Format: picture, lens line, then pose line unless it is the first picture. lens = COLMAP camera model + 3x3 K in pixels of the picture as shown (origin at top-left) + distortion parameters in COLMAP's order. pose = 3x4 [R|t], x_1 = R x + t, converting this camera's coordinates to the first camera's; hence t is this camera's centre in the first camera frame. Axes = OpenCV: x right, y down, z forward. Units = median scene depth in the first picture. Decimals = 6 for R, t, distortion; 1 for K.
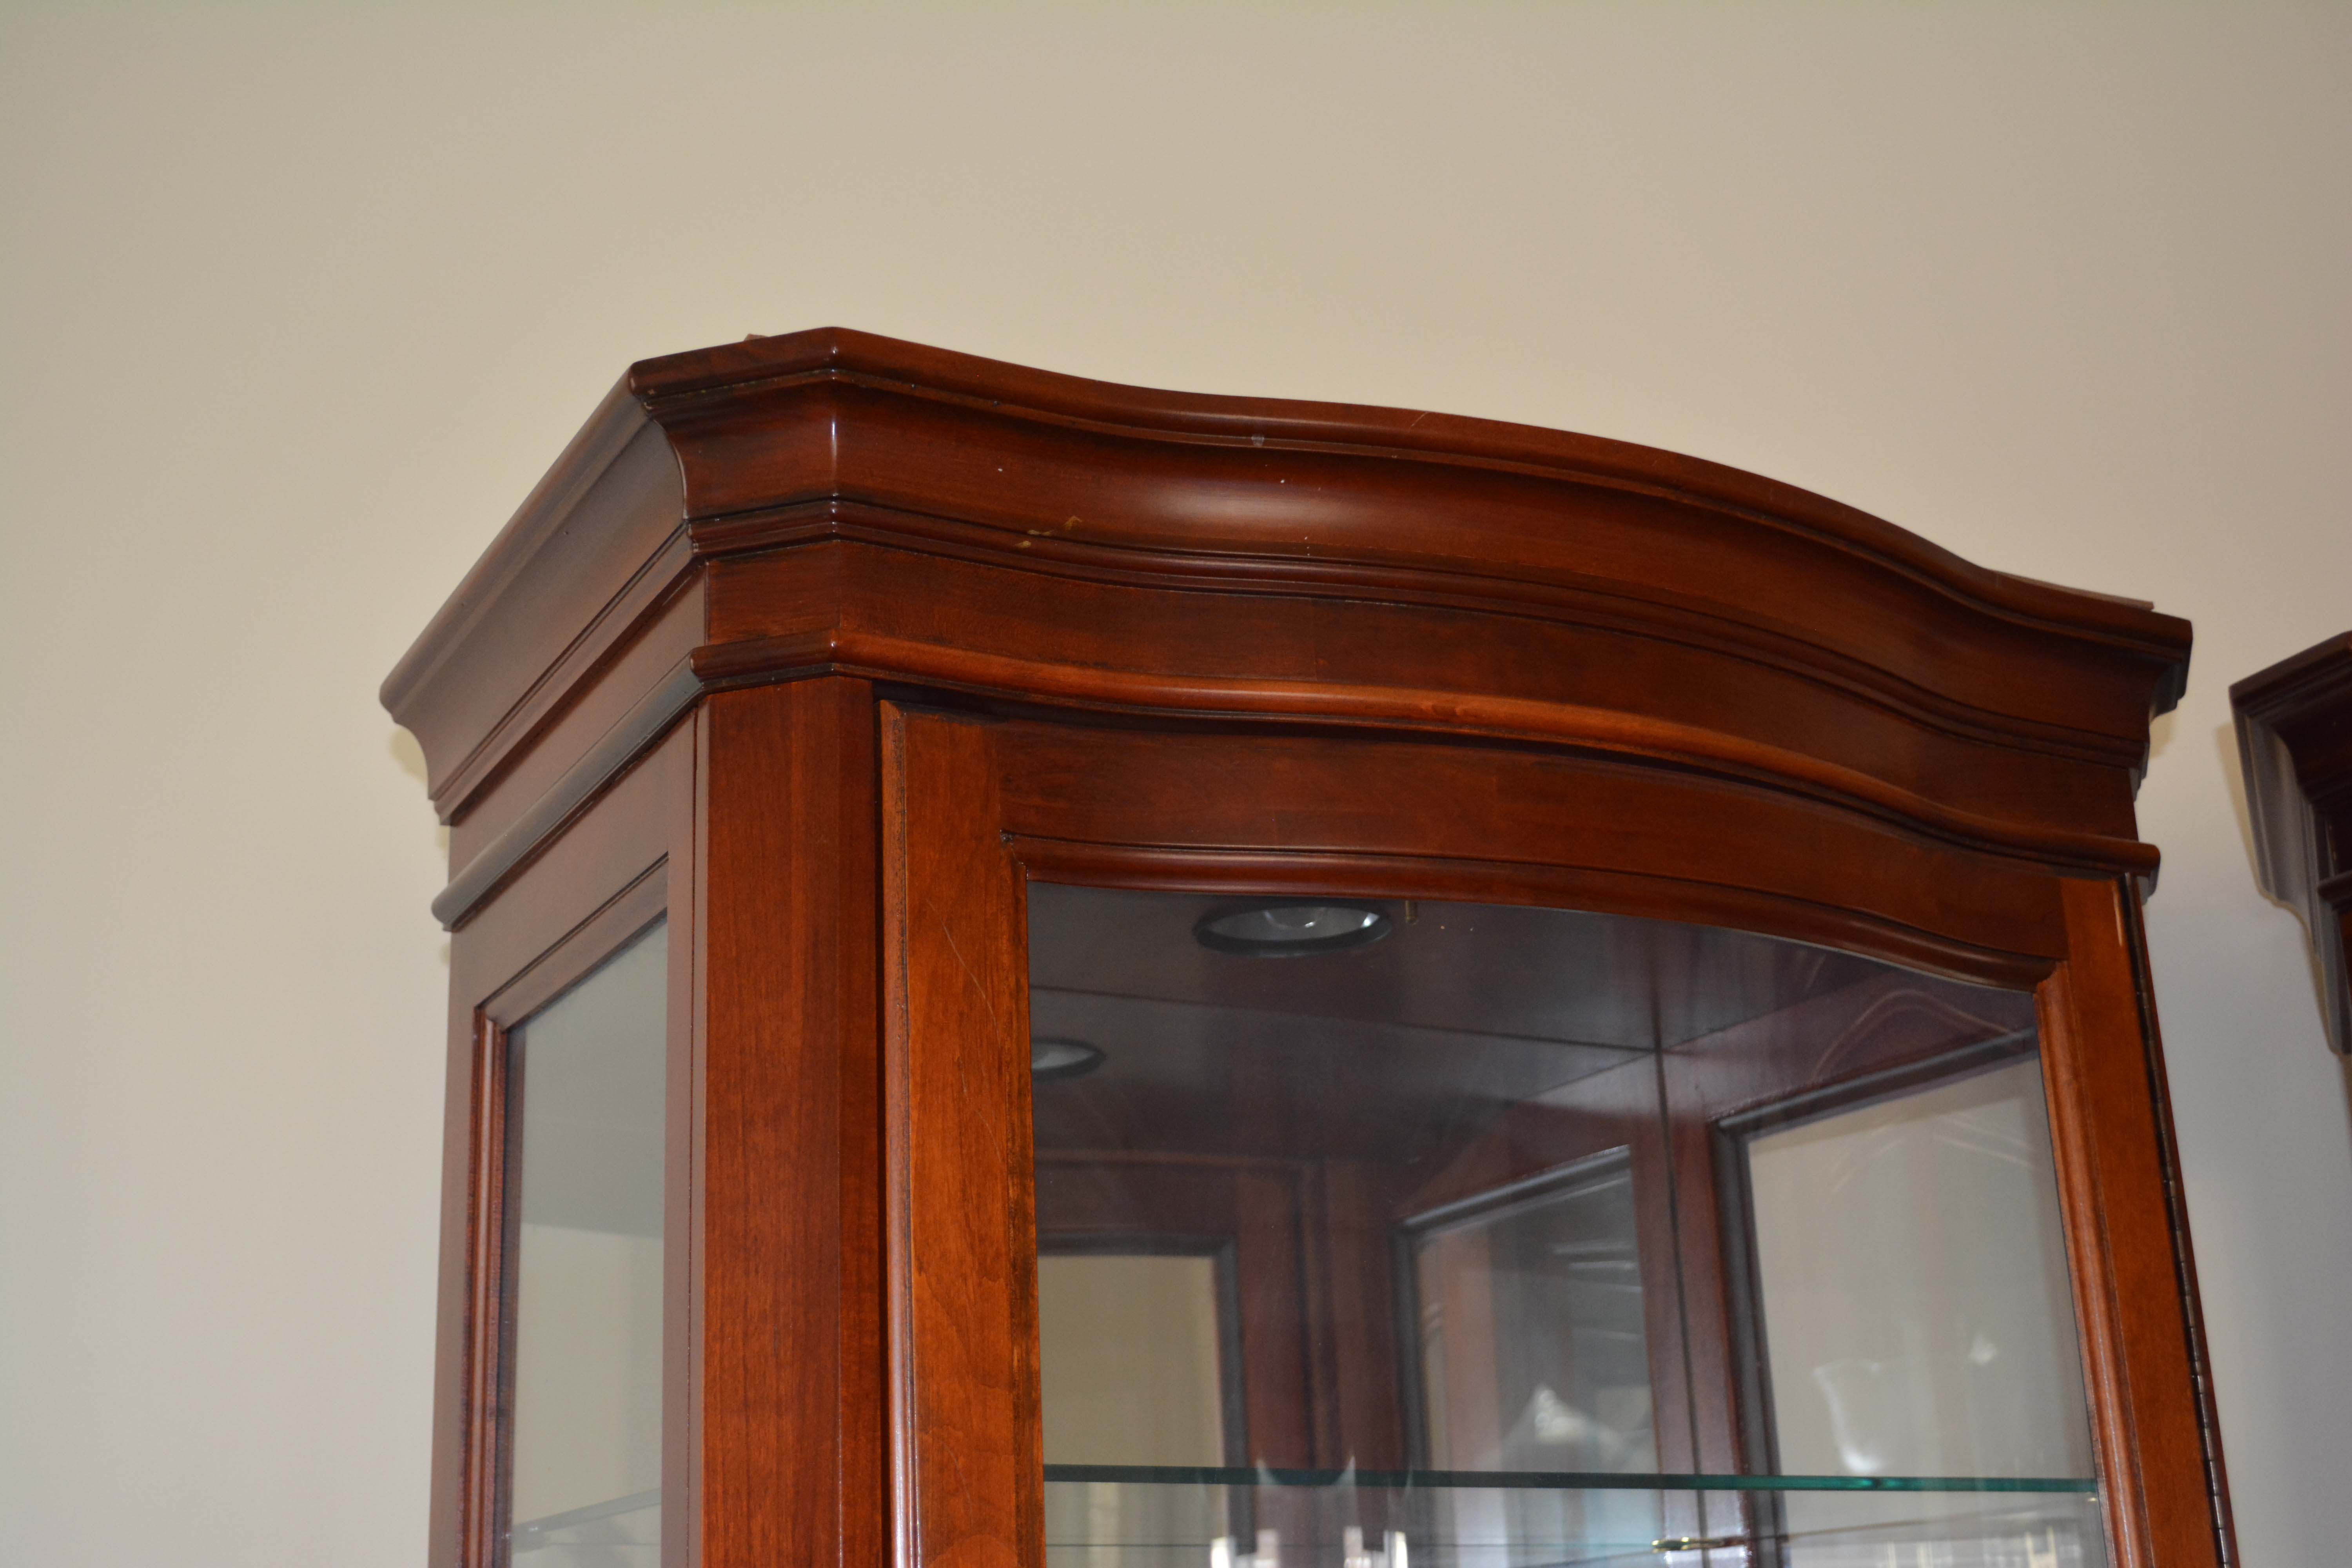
lens RADIAL K [[2946.5, 0, 1169.9], [0, 2946.5, 797.6], [0, 0, 1]] dist [-0.051596, 0.000000]
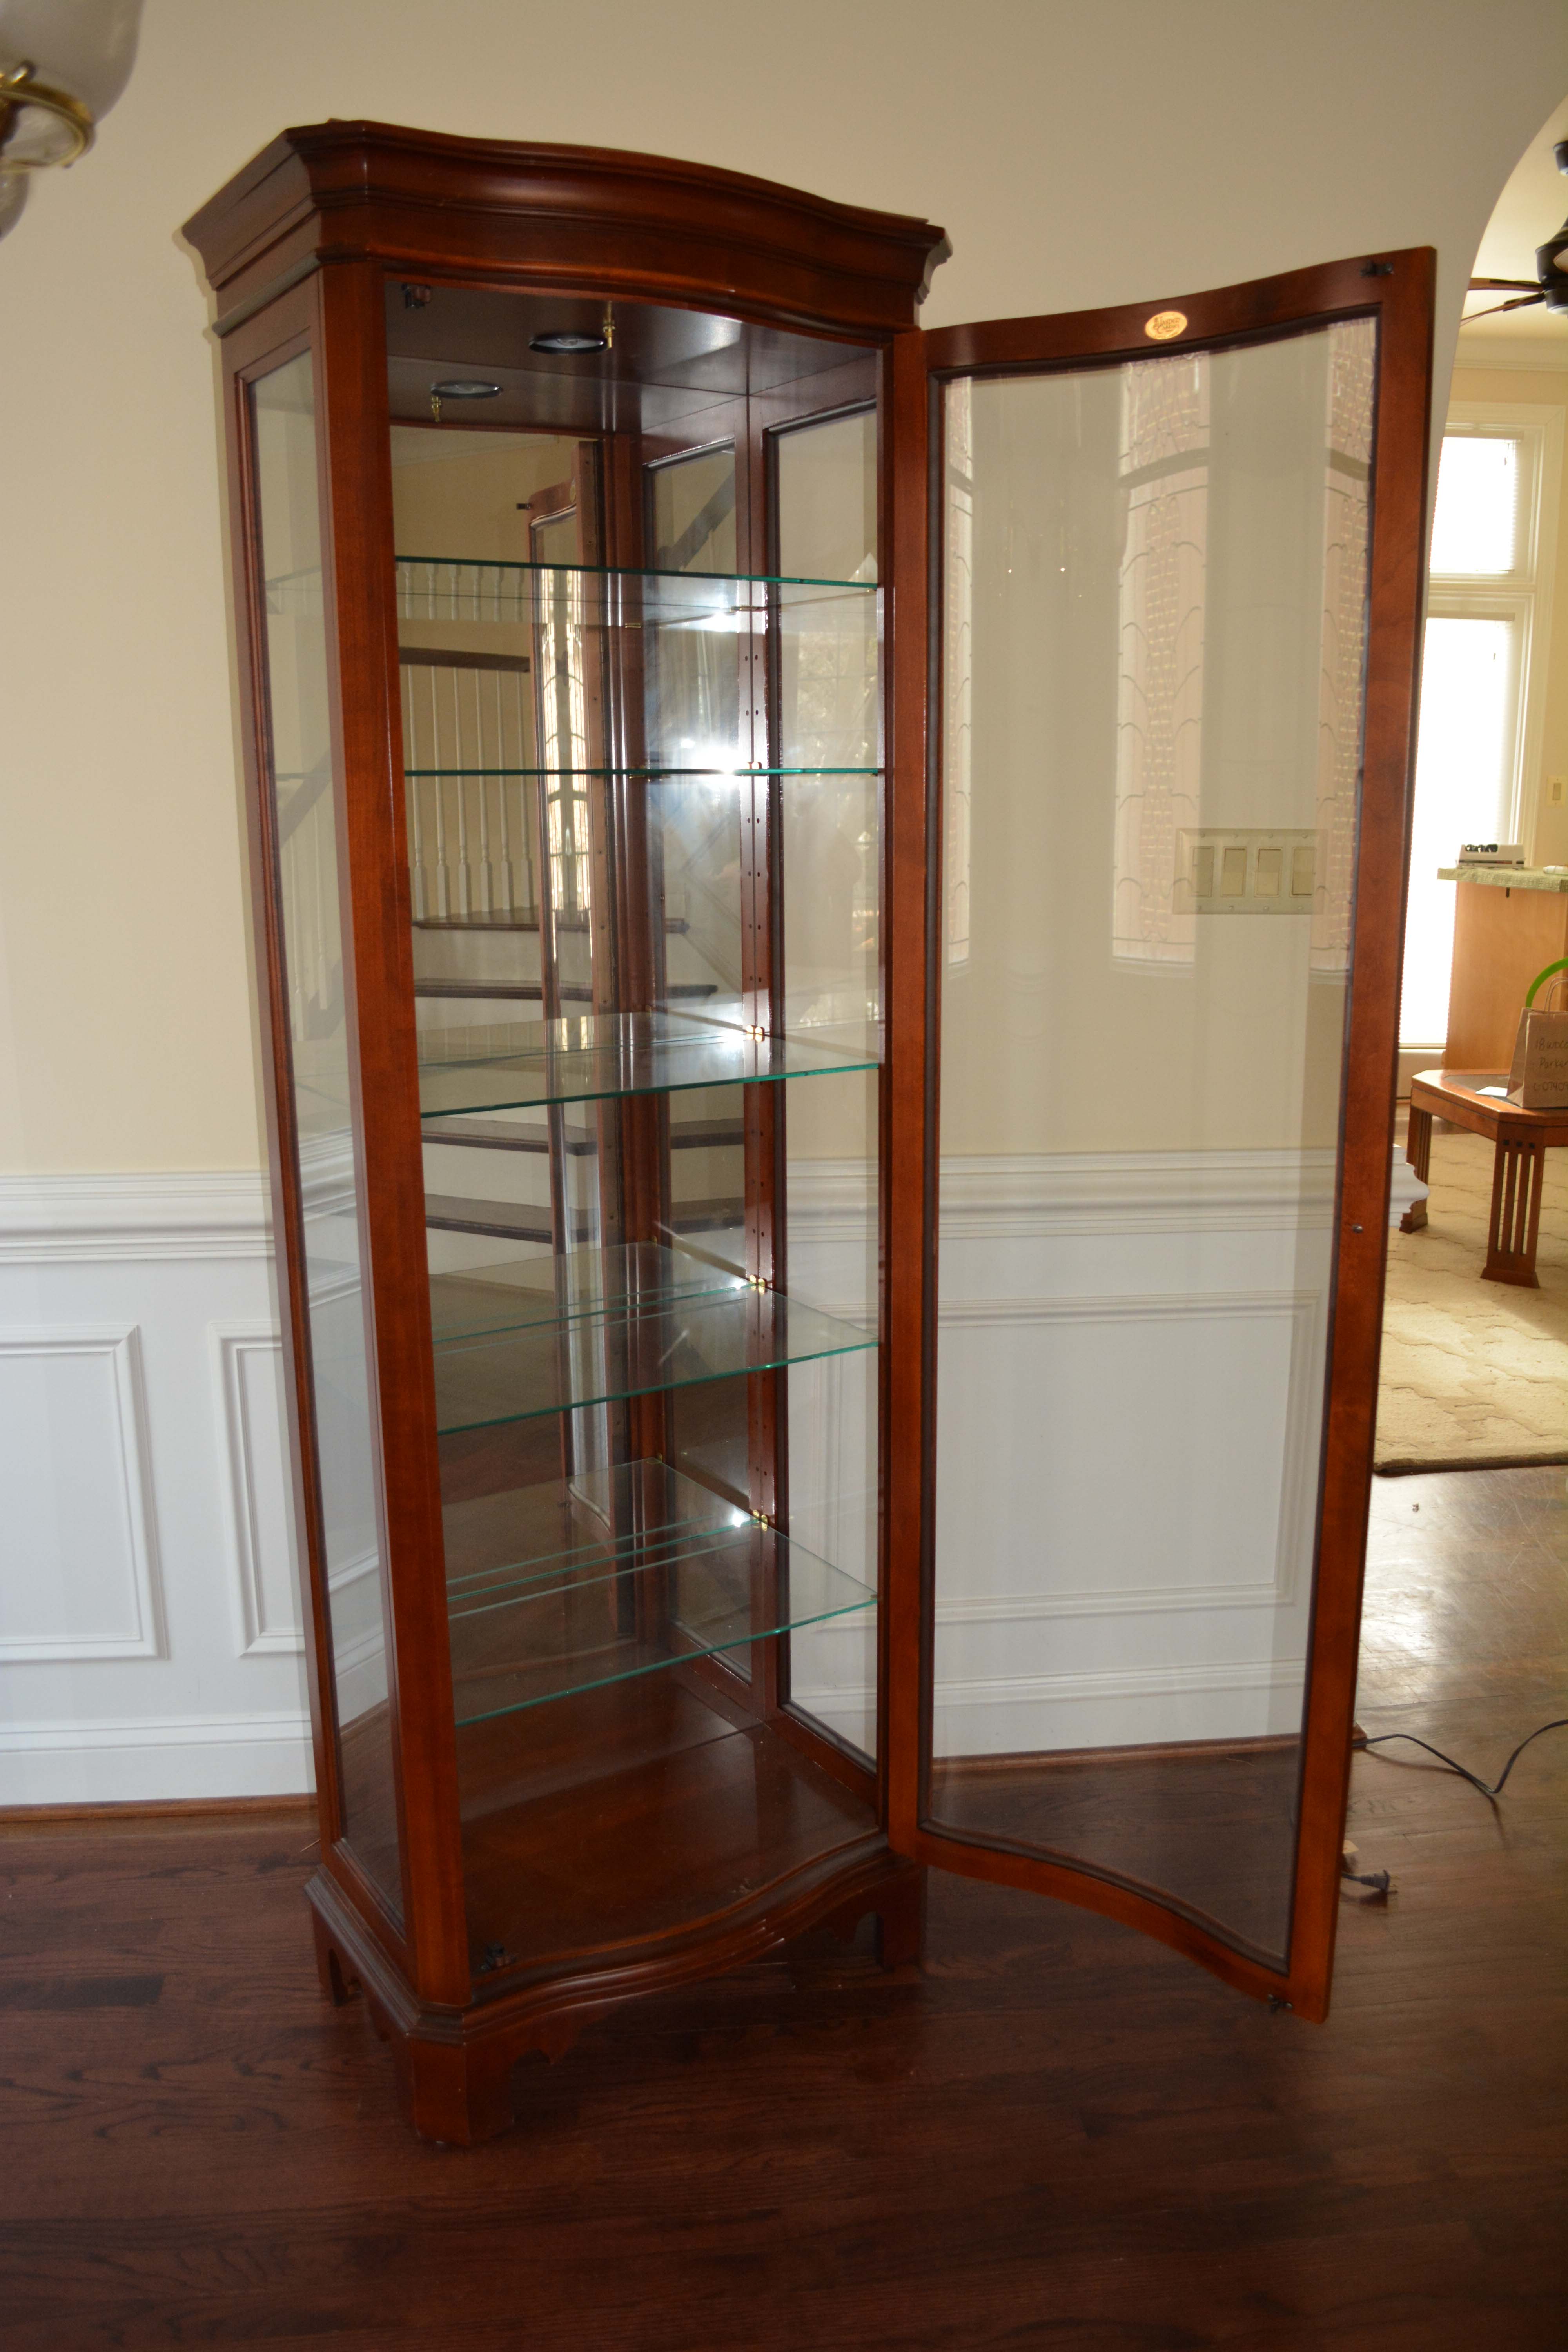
lens RADIAL K [[1886.7, 0, 838.7], [0, 1886.7, 1182.0], [0, 0, 1]] dist [-0.085489, 0.014982]
pose [[0.995069, 0.009676, 0.098710, 0.147666], [-0.058413, 0.861494, 0.504397, -0.178452], [-0.080157, -0.507675, 0.857811, -0.859227]]
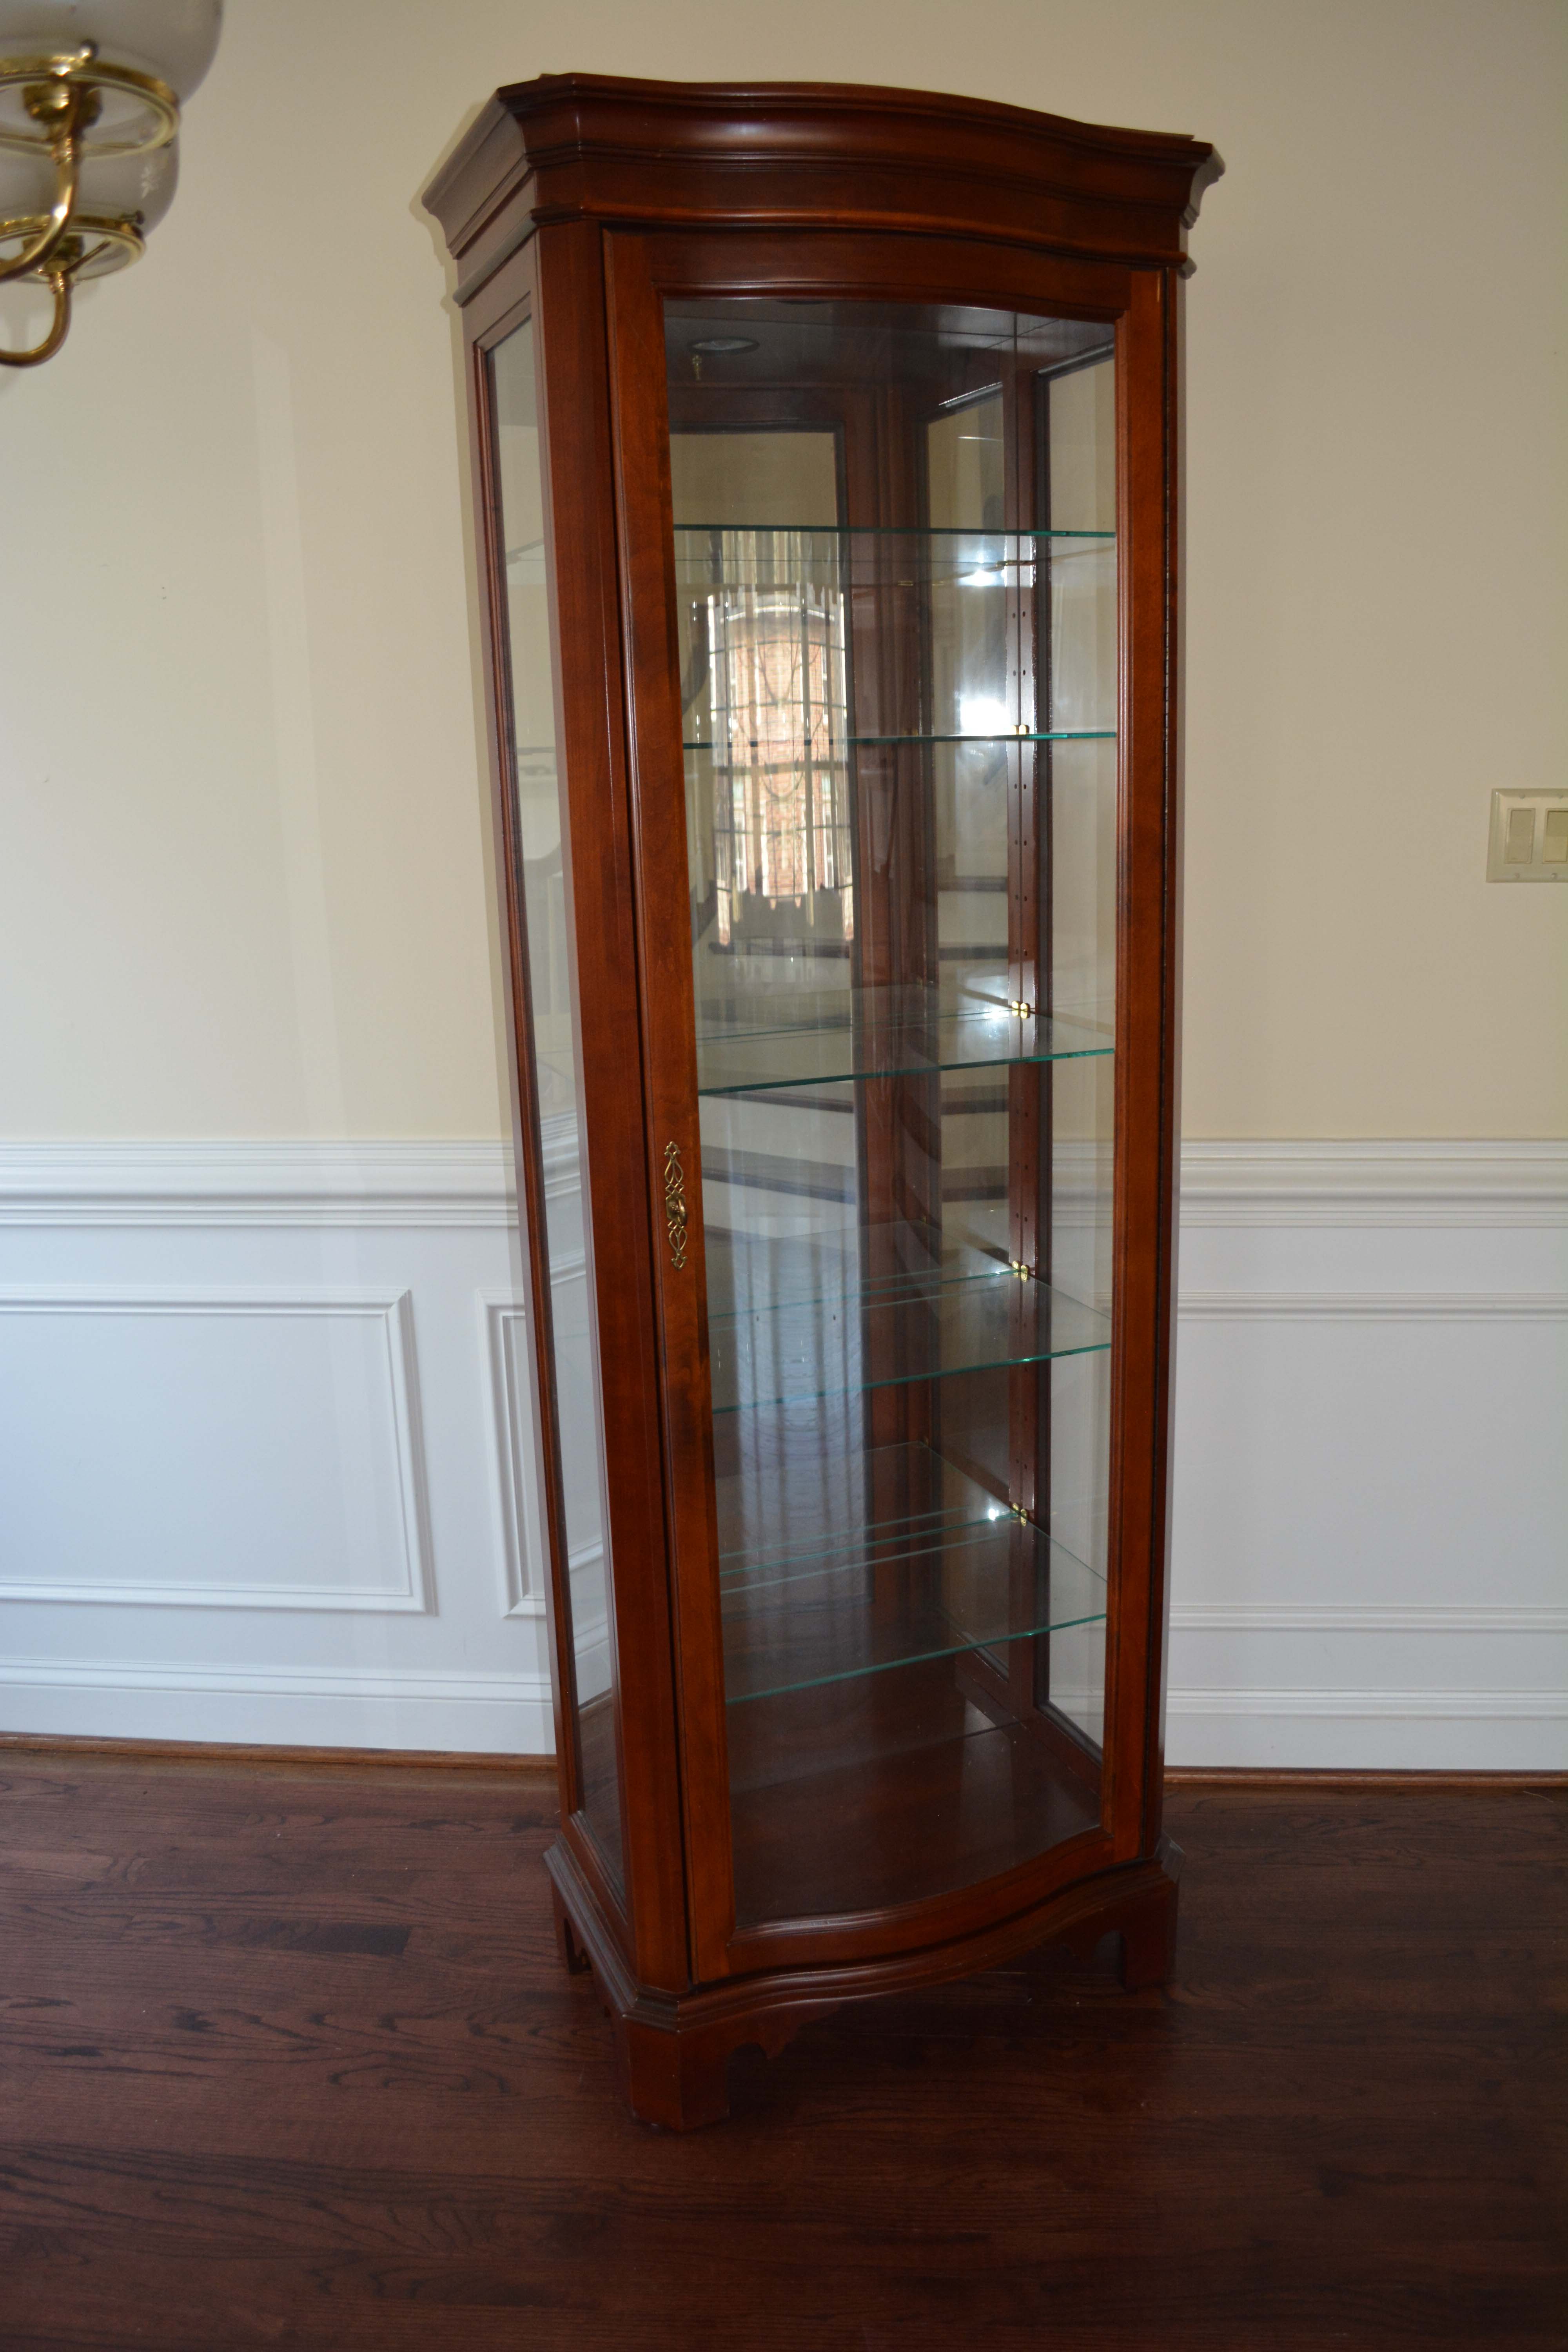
lens RADIAL K [[1886.7, 0, 823.1], [0, 1886.7, 1184.3], [0, 0, 1]] dist [-0.085489, 0.014982]
pose [[0.994189, 0.034245, -0.102054, 0.276395], [0.025417, 0.846564, 0.531679, -0.170105], [0.104602, -0.531184, 0.840775, -0.761974]]
